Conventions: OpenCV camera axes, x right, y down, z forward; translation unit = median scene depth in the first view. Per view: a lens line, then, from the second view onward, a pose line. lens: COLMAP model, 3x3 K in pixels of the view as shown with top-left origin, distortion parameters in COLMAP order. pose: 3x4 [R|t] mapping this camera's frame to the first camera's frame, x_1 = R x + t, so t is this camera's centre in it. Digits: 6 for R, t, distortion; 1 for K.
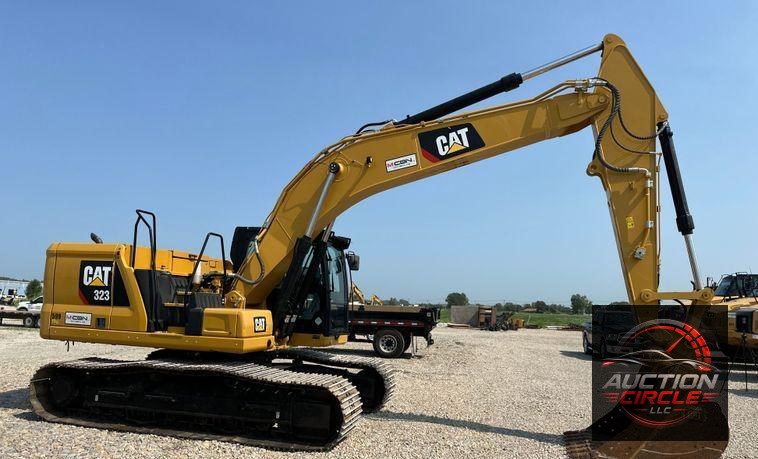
lens RADIAL K [[547.9, 0, 380.6], [0, 547.9, 272.5], [0, 0, 1]] dist [0.043707, -0.003327]
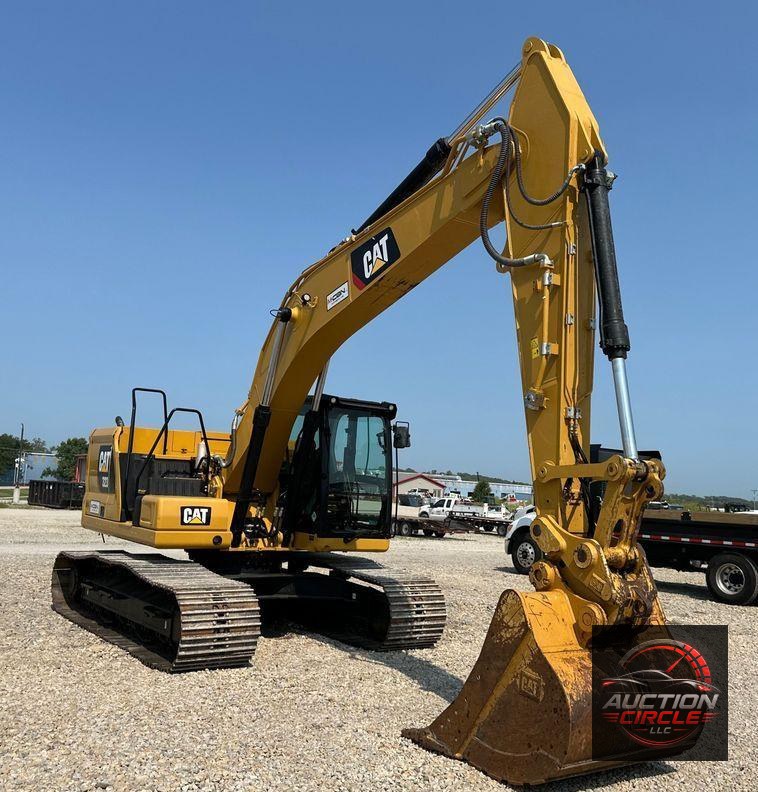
lens RADIAL K [[842.2, 0, 433.4], [0, 842.2, 410.4], [0, 0, 1]] dist [0.092603, -0.006732]
pose [[0.782976, -0.058248, -0.619319, 0.818601], [0.015293, 0.997108, -0.074446, 0.036101], [0.621864, 0.048818, 0.781602, 0.211159]]
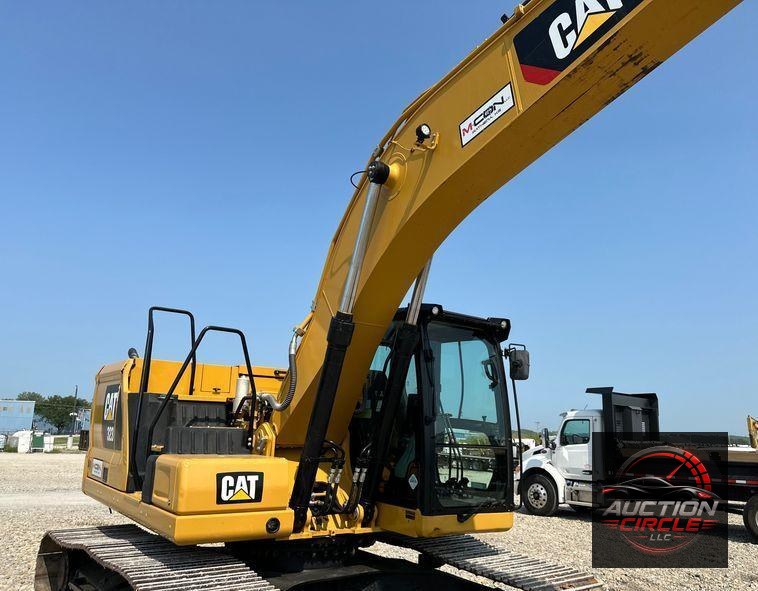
lens RADIAL K [[595.5, 0, 396.4], [0, 595.5, 319.8], [0, 0, 1]] dist [0.146745, -0.297607]
pose [[0.796799, -0.123737, -0.591440, 0.243471], [0.032253, 0.986122, -0.162859, 0.034932], [0.603383, 0.110690, 0.789732, 0.595491]]
